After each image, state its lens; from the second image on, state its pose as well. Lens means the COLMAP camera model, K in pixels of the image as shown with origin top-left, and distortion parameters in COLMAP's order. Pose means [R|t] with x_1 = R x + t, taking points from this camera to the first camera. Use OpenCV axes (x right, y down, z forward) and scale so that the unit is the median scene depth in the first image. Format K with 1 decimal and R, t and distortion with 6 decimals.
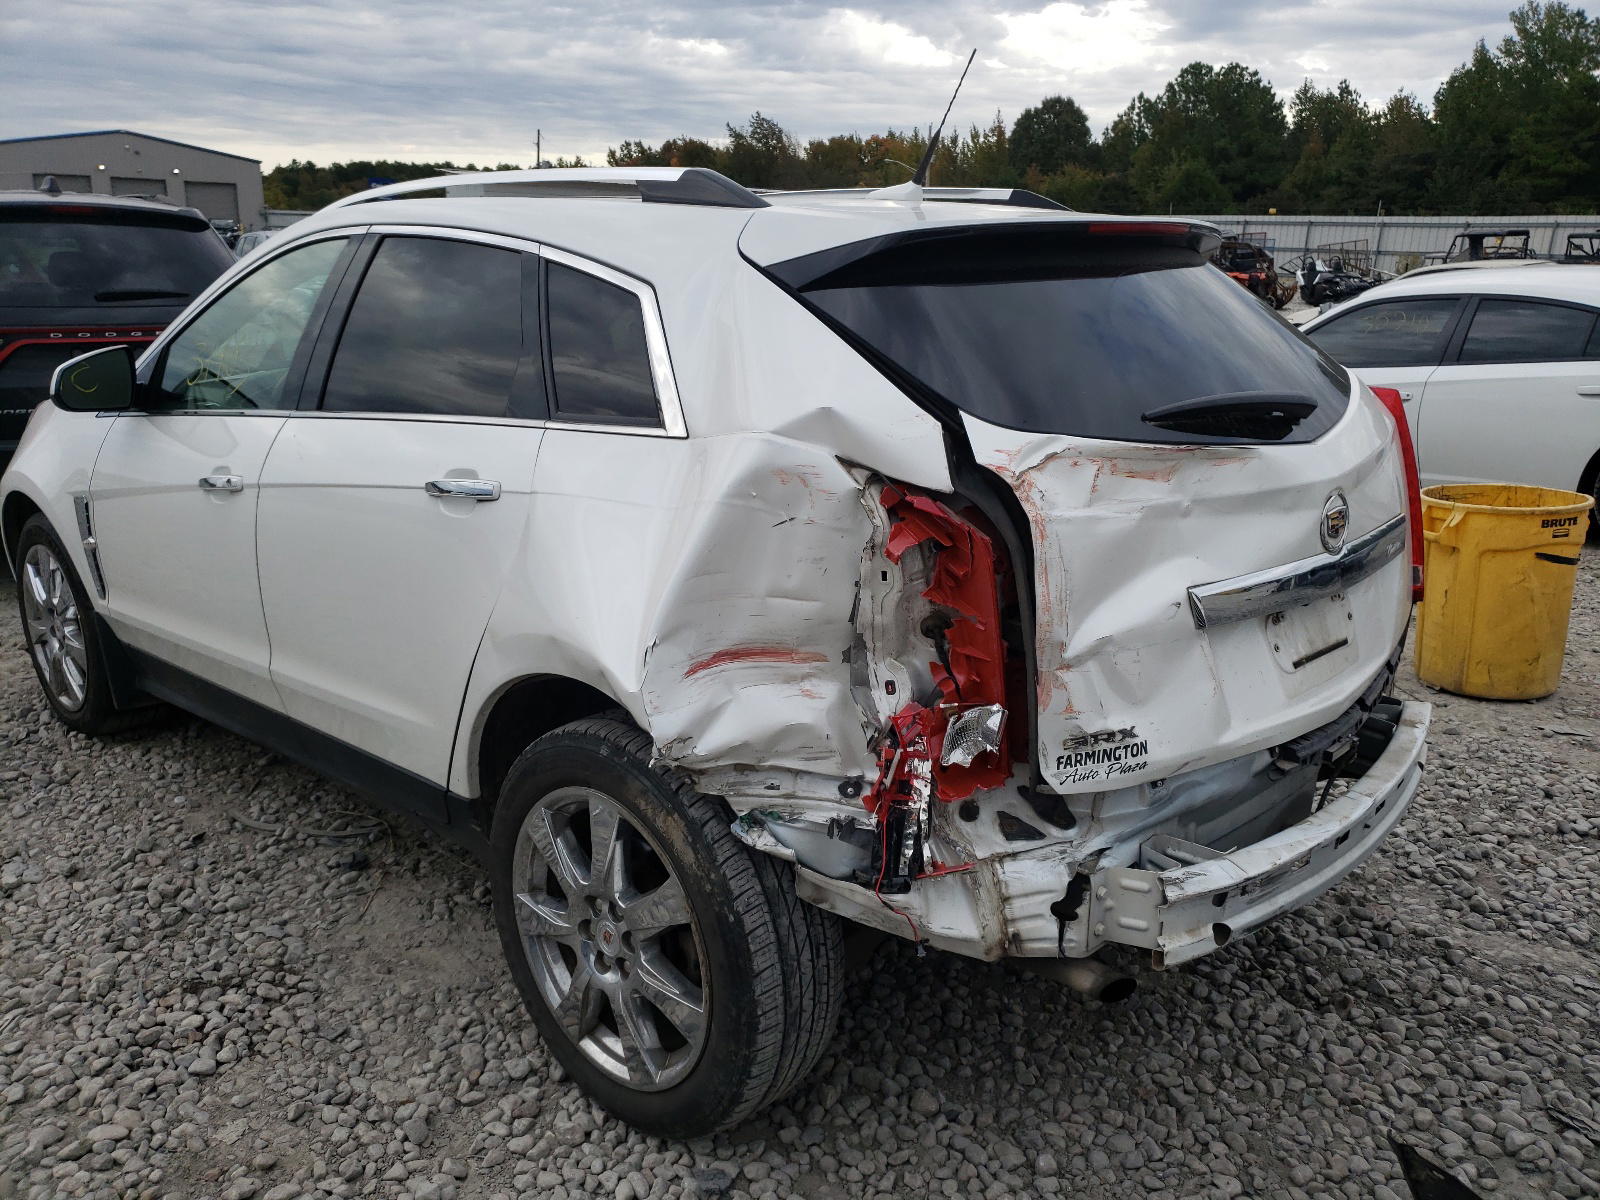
lens RADIAL K [[1232.0, 0, 800.0], [0, 1232.0, 600.0], [0, 0, 1]] dist [0.021757, 0.008088]
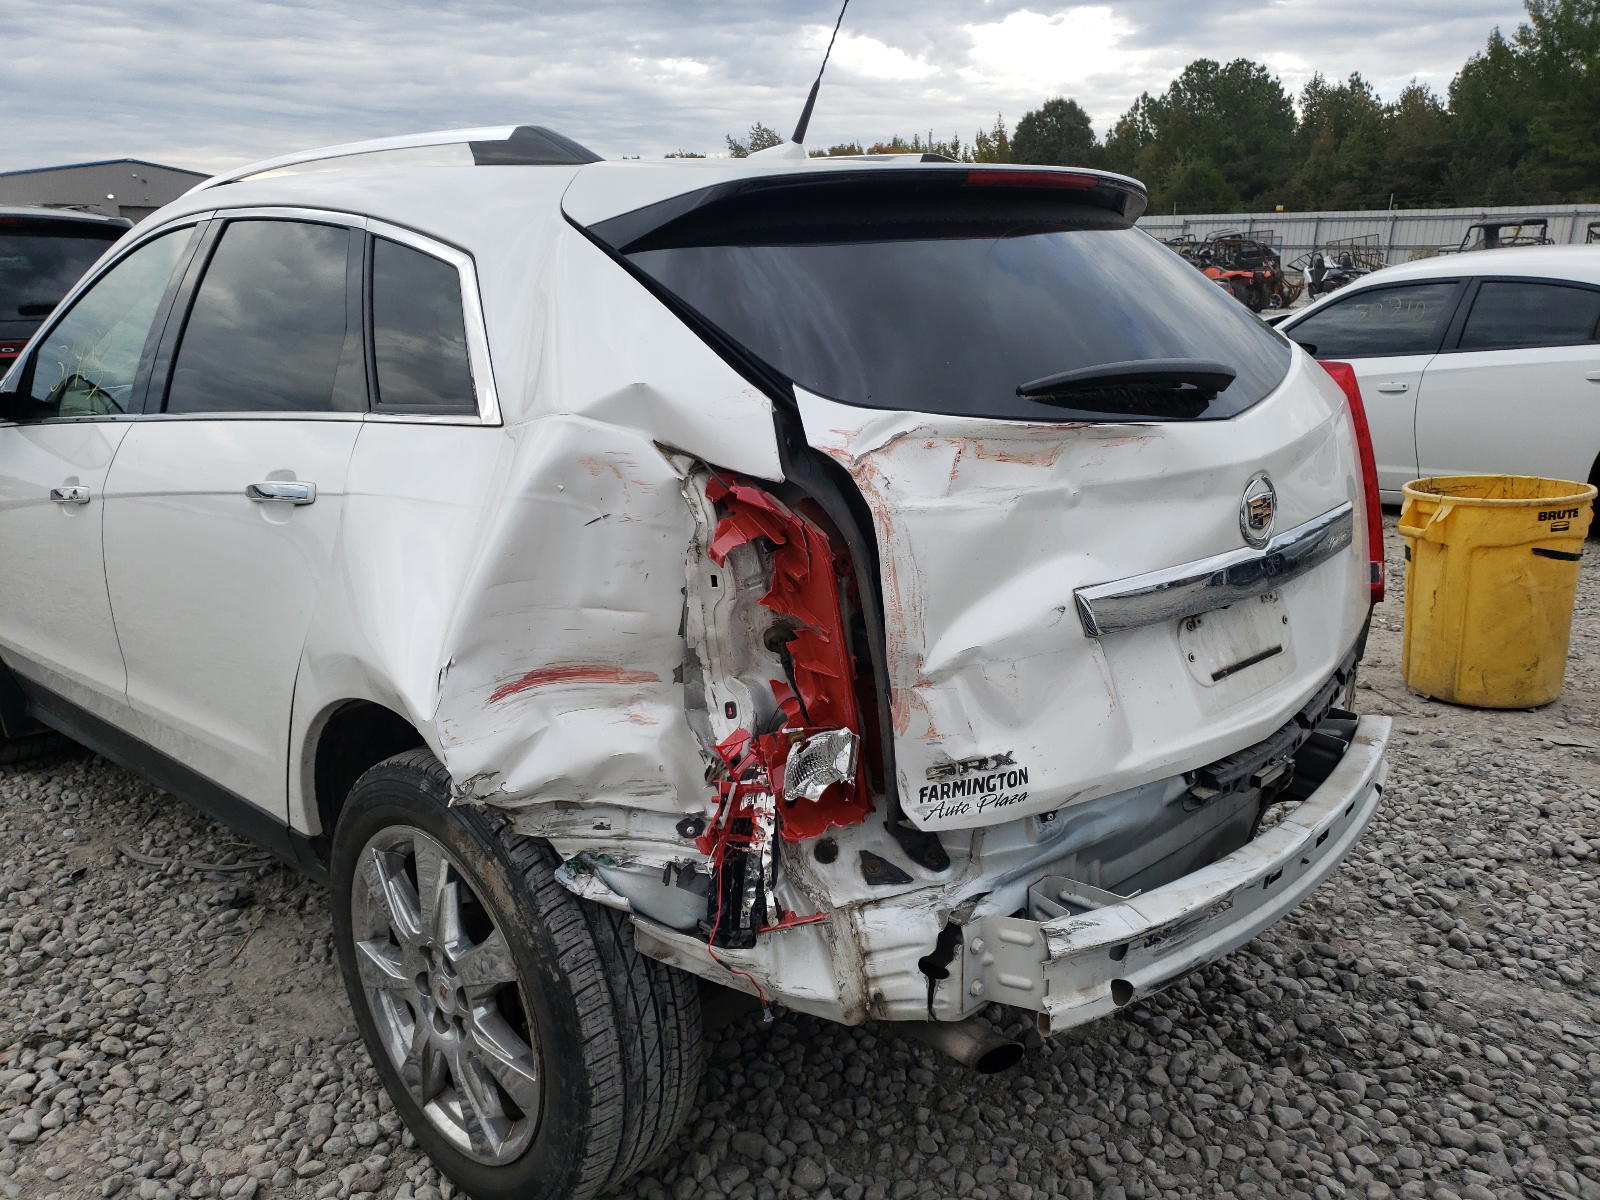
lens RADIAL K [[1194.5, 0, 798.1], [0, 1194.5, 622.4], [0, 0, 1]] dist [0.035576, -0.011215]
pose [[0.999237, -0.014894, -0.036116, 0.123621], [0.015150, 0.999862, 0.006826, 0.003753], [0.036009, -0.007368, 0.999324, 0.133008]]
